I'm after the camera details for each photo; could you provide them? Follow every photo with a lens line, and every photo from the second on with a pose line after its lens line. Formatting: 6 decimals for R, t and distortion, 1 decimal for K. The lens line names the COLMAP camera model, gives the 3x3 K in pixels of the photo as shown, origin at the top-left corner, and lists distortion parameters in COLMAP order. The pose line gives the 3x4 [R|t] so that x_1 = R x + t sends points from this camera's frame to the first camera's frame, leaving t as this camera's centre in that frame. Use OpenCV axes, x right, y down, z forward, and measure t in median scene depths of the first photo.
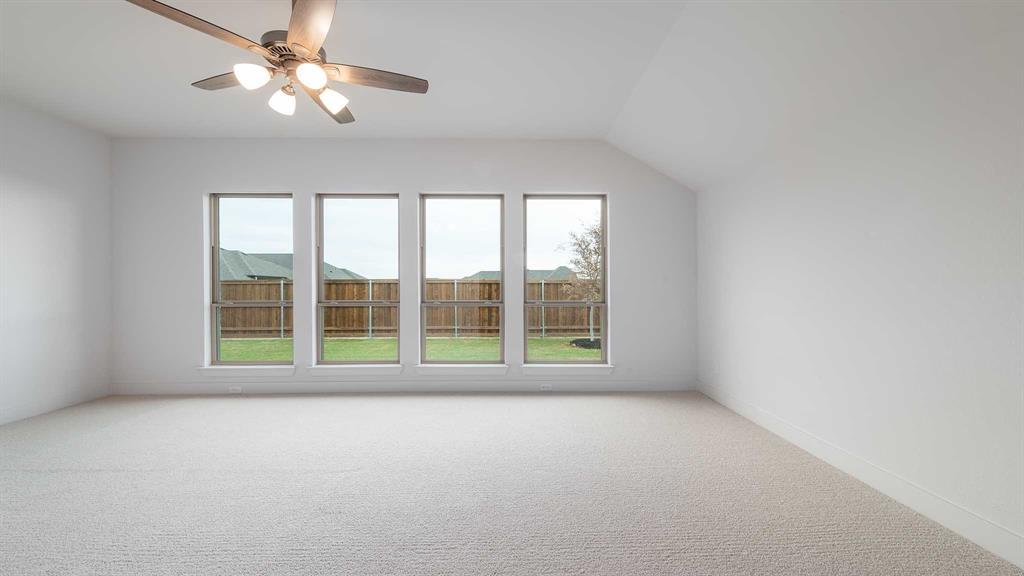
lens RADIAL K [[391.9, 0, 508.1], [0, 391.9, 286.4], [0, 0, 1]] dist [0.001061, 0.000050]
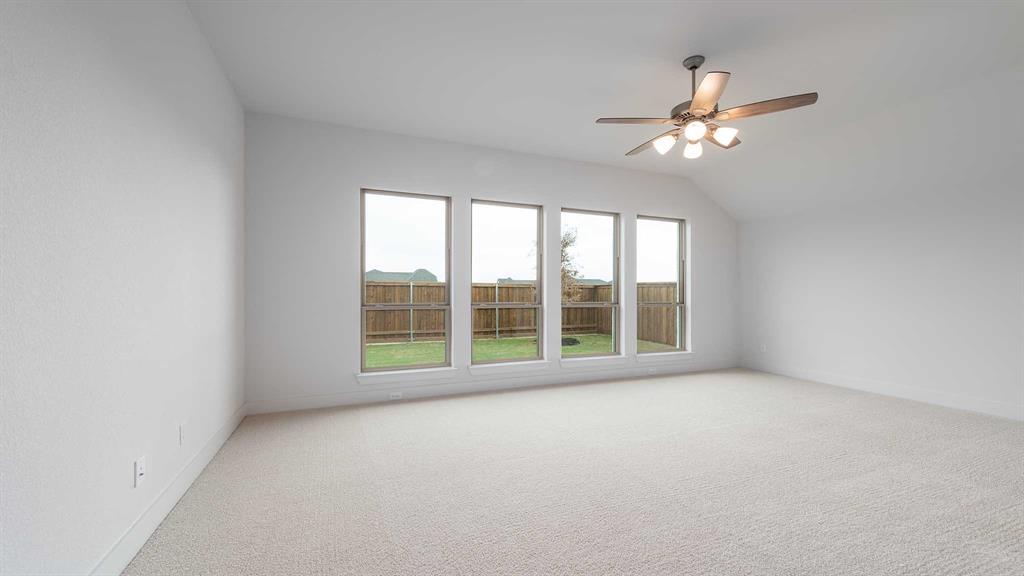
lens RADIAL K [[399.8, 0, 512.2], [0, 399.8, 292.7], [0, 0, 1]] dist [0.000747, 0.000022]
pose [[0.930841, 0.003742, 0.365406, -0.492880], [-0.006612, 0.999956, 0.006605, 0.000944], [-0.365365, -0.008564, 0.930825, -0.009385]]
